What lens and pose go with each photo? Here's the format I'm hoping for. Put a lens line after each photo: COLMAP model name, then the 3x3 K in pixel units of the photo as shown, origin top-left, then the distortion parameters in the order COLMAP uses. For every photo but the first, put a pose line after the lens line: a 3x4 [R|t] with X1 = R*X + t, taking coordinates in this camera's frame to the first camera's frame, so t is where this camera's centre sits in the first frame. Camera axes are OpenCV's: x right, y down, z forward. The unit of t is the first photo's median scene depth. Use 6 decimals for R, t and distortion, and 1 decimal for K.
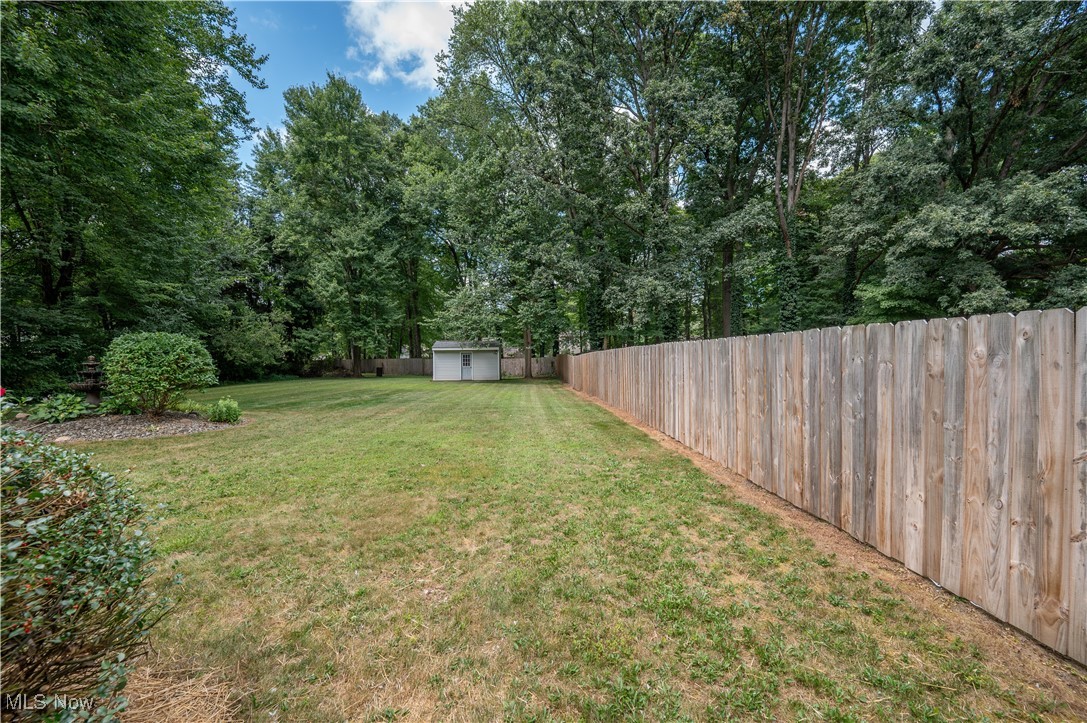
lens RADIAL K [[443.4, 0, 544.5], [0, 443.4, 361.9], [0, 0, 1]] dist [0.001116, -0.000042]
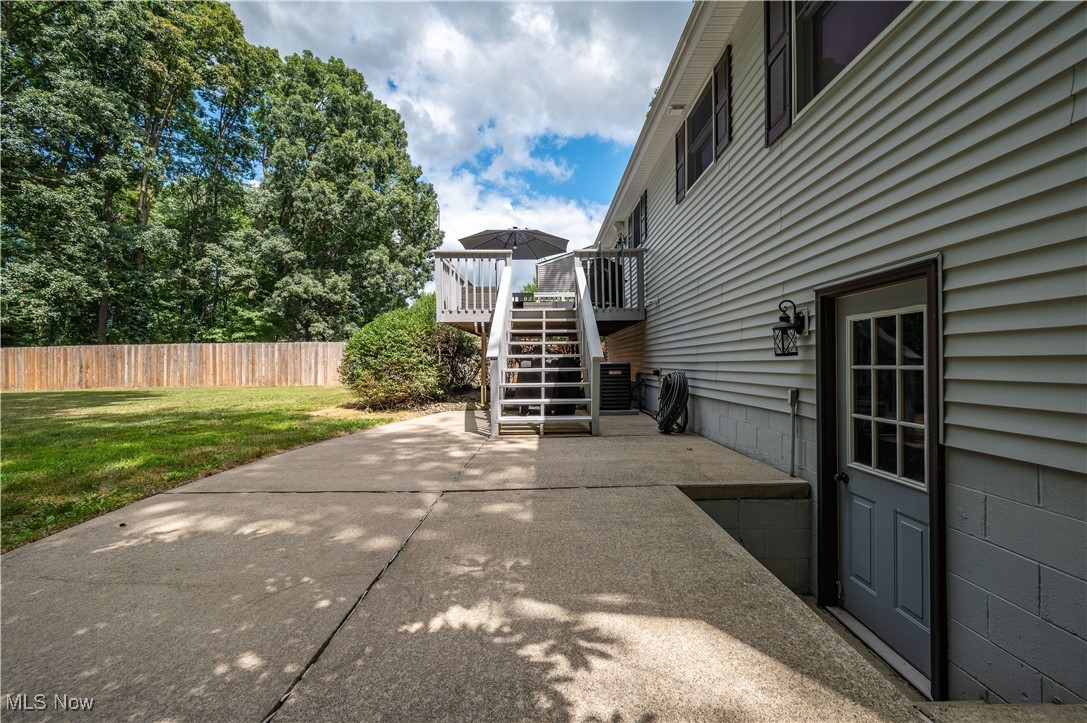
lens RADIAL K [[443.4, 0, 545.3], [0, 443.4, 362.3], [0, 0, 1]] dist [0.001116, -0.000042]
pose [[0.054411, 0.005440, 0.998504, -0.510174], [0.011765, 0.999912, -0.006089, 0.021476], [-0.998449, 0.012079, 0.054343, -0.069849]]
